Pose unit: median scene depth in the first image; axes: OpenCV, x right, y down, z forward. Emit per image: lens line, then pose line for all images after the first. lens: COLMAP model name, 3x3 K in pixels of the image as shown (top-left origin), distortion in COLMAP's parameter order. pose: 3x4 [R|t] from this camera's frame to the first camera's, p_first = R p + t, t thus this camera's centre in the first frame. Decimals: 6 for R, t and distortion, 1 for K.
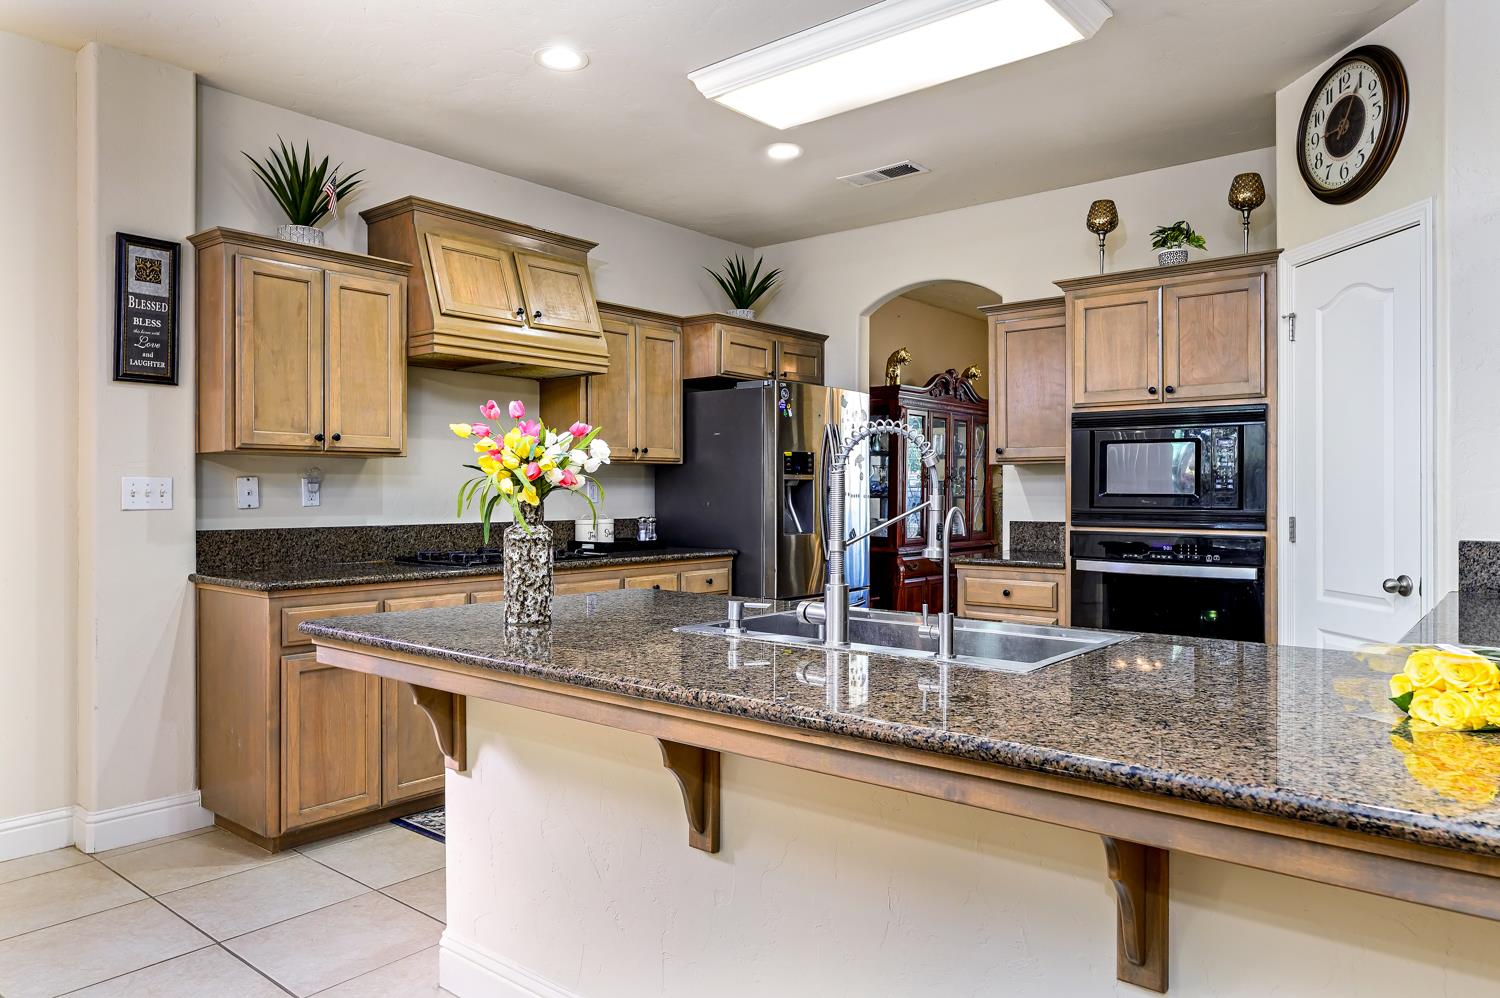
lens RADIAL K [[975.0, 0, 747.2], [0, 975.0, 495.2], [0, 0, 1]] dist [-0.008810, -0.002993]
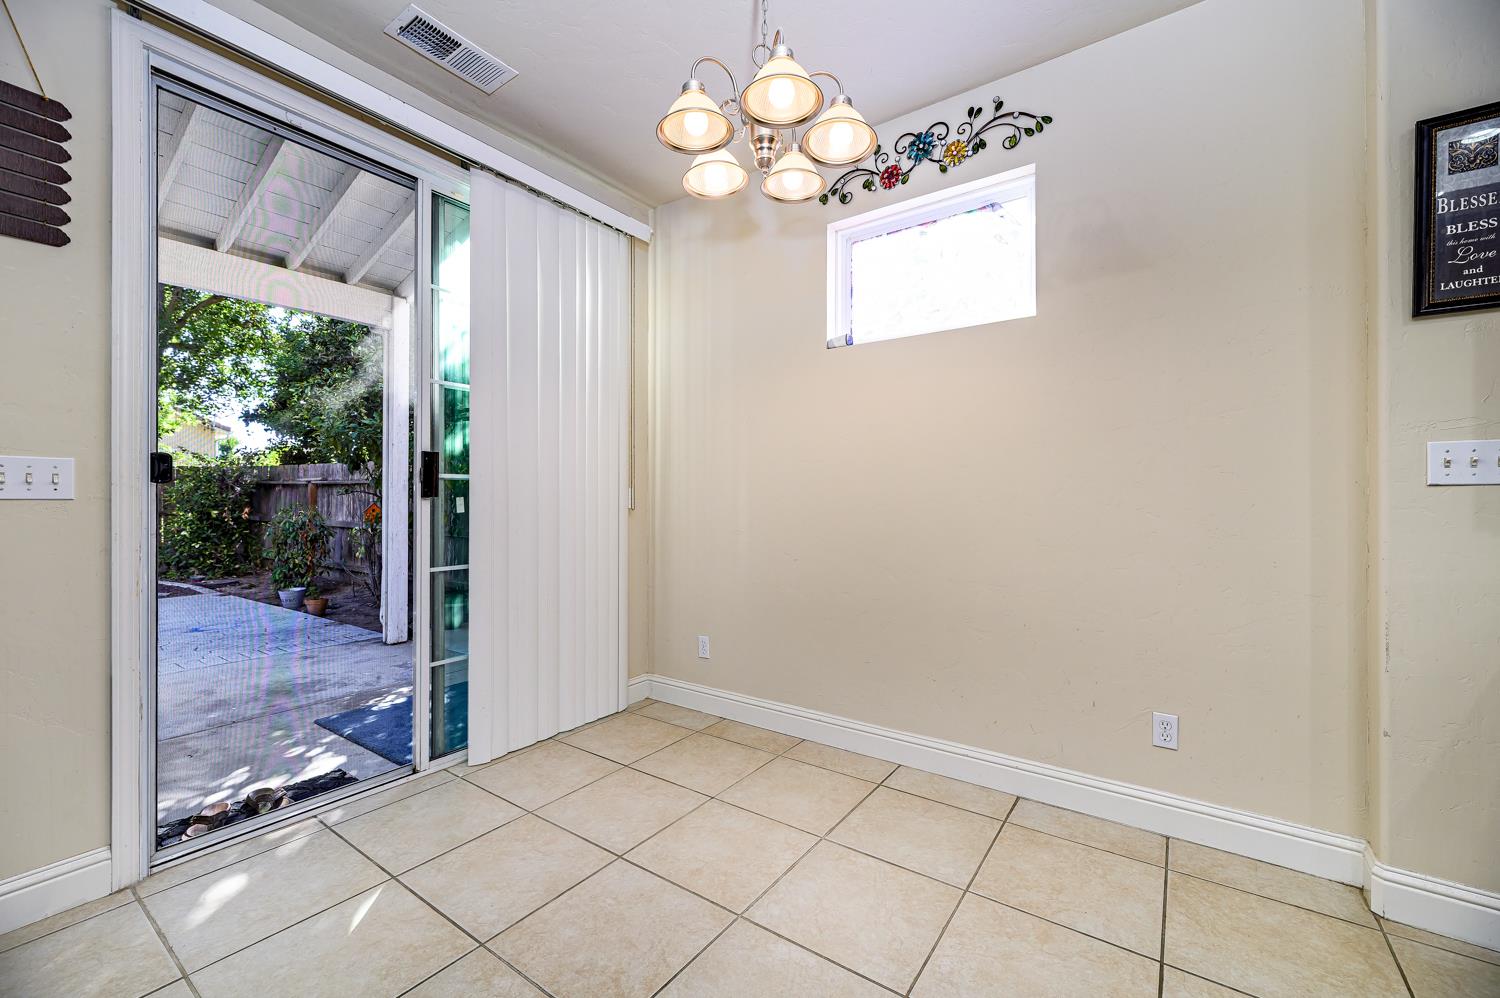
lens RADIAL K [[617.4, 0, 747.4], [0, 617.4, 493.1], [0, 0, 1]] dist [0.002822, 0.000321]
pose [[0.068422, -0.007608, -0.997627, -0.182403], [-0.008931, 0.999926, -0.008238, 0.027972], [0.997617, 0.009473, 0.068349, 0.404430]]
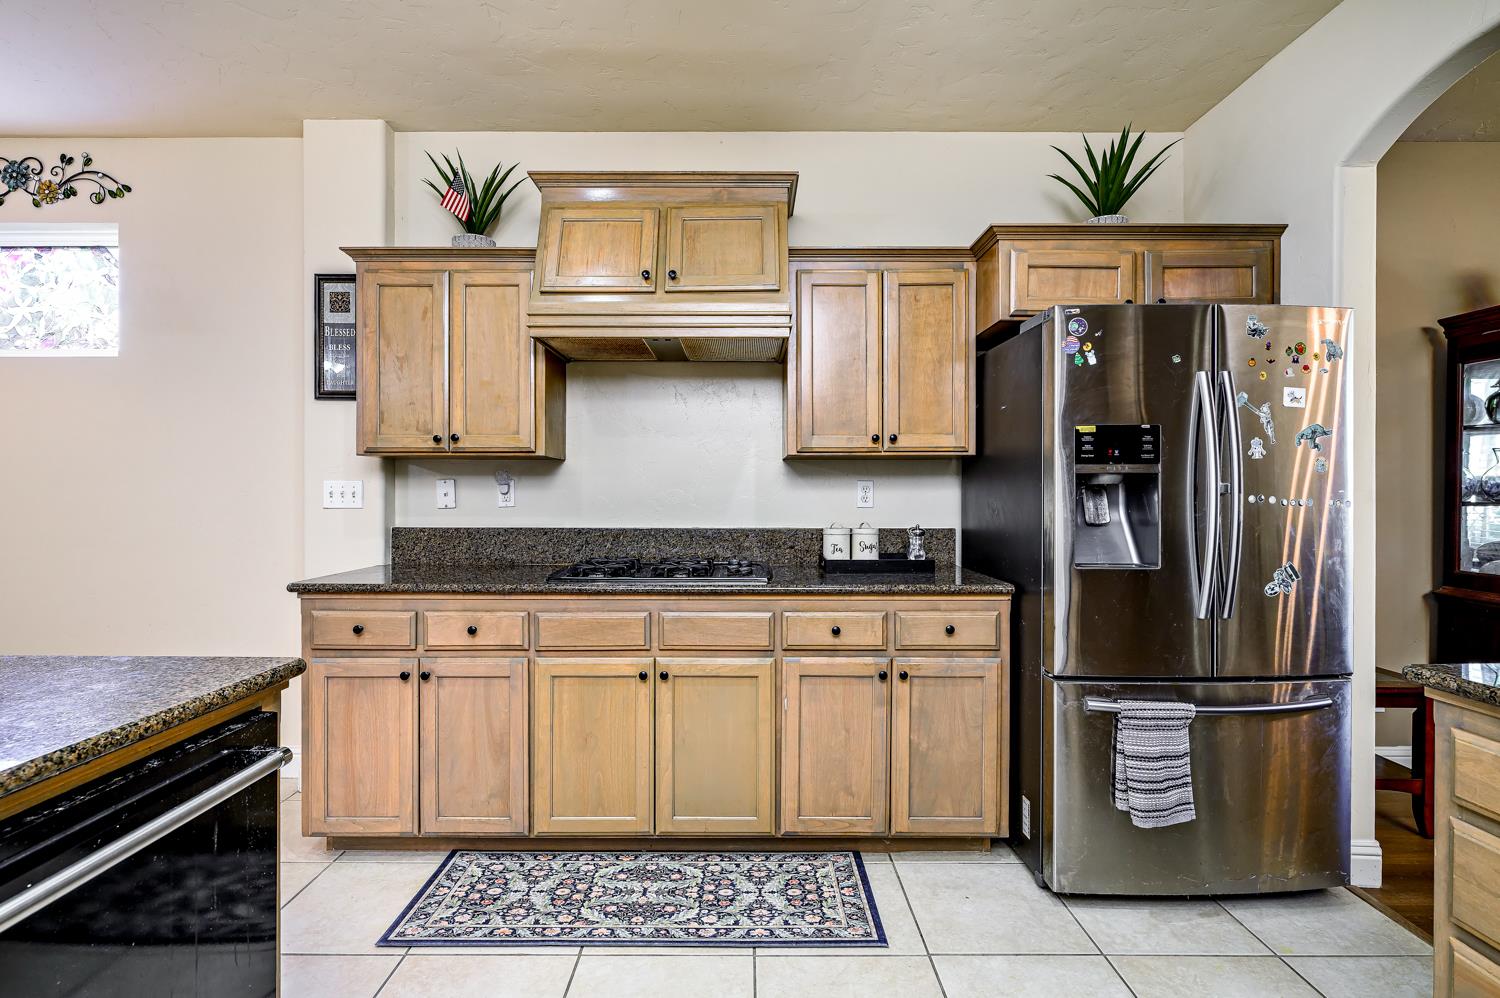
lens RADIAL K [[724.9, 0, 753.6], [0, 724.9, 492.1], [0, 0, 1]] dist [-0.003027, 0.000938]
pose [[0.636654, -0.000362, -0.771149, 0.341346], [-0.003578, 0.999988, -0.003423, -0.003234], [0.771141, 0.004938, 0.636645, 0.779690]]
